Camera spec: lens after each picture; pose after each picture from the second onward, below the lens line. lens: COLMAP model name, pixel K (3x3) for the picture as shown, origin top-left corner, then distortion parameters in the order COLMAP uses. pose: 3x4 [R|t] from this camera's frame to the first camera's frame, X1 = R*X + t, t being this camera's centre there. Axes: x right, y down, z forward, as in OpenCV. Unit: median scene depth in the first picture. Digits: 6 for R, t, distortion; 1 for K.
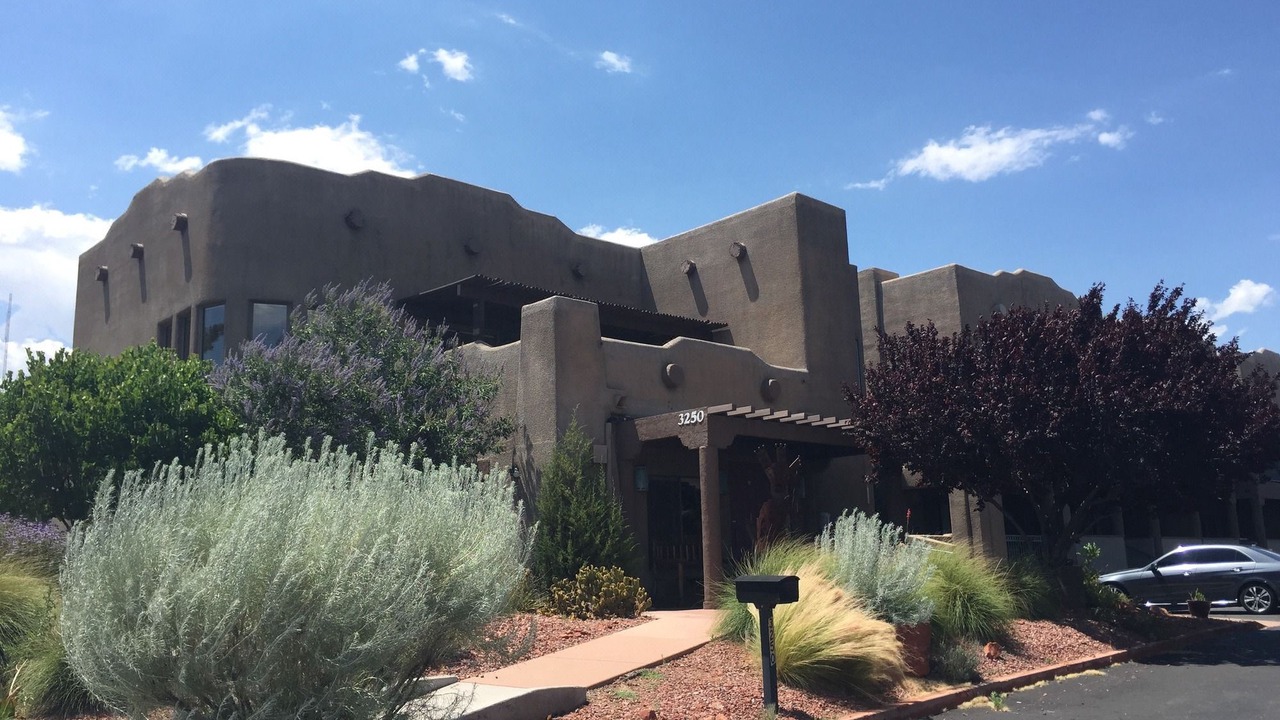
lens RADIAL K [[1079.0, 0, 640.0], [0, 1079.0, 360.0], [0, 0, 1]] dist [0.030304, -0.004099]
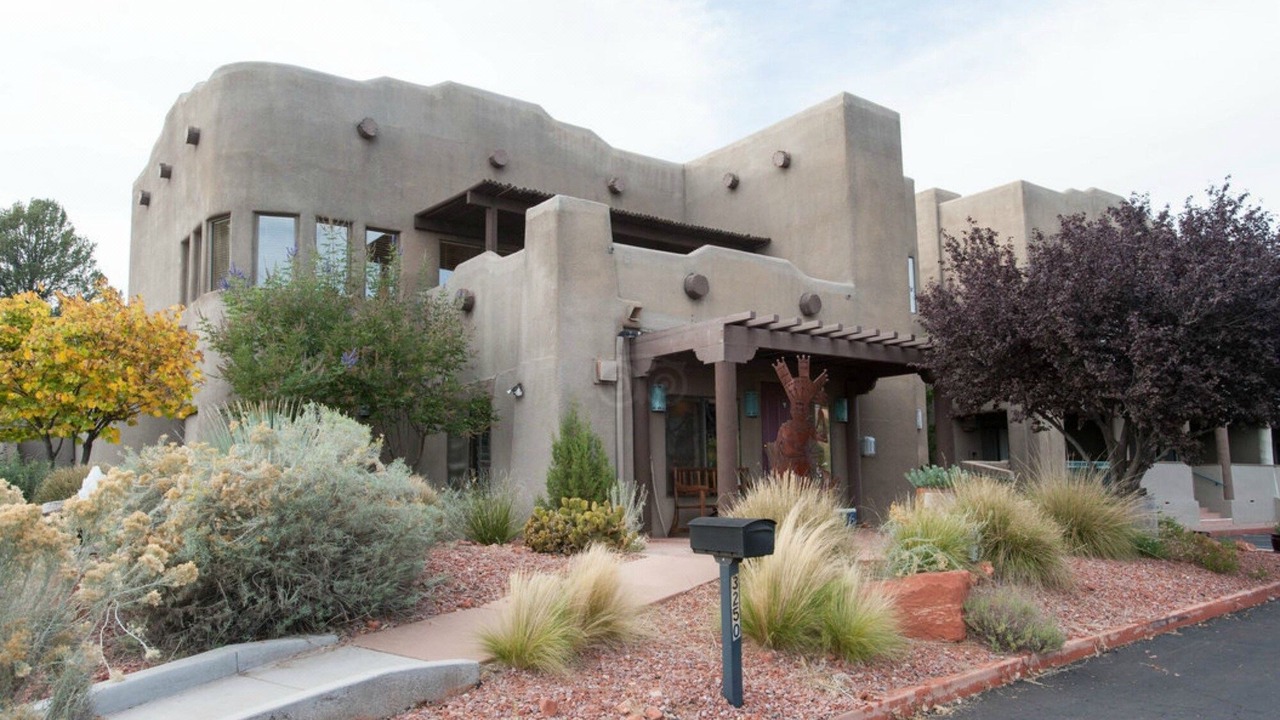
lens RADIAL K [[940.4, 0, 640.6], [0, 940.4, 384.2], [0, 0, 1]] dist [-0.003969, 0.002898]
pose [[0.994929, 0.000433, -0.100582, 0.050989], [0.007793, 0.996653, 0.081378, 0.025520], [0.100281, -0.081749, 0.991595, 0.162951]]
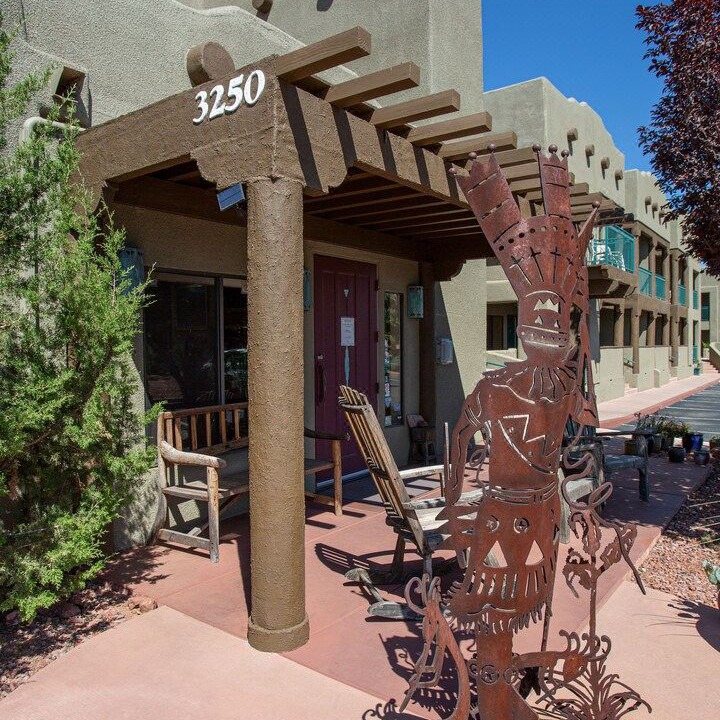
lens RADIAL K [[608.5, 0, 360.0], [0, 608.5, 360.0], [0, 0, 1]] dist [-0.080404, -0.000550]
pose [[0.982374, 0.014132, 0.186392, 0.038903], [-0.055233, 0.974560, 0.217213, 0.064992], [-0.178580, -0.223680, 0.958163, 0.564038]]
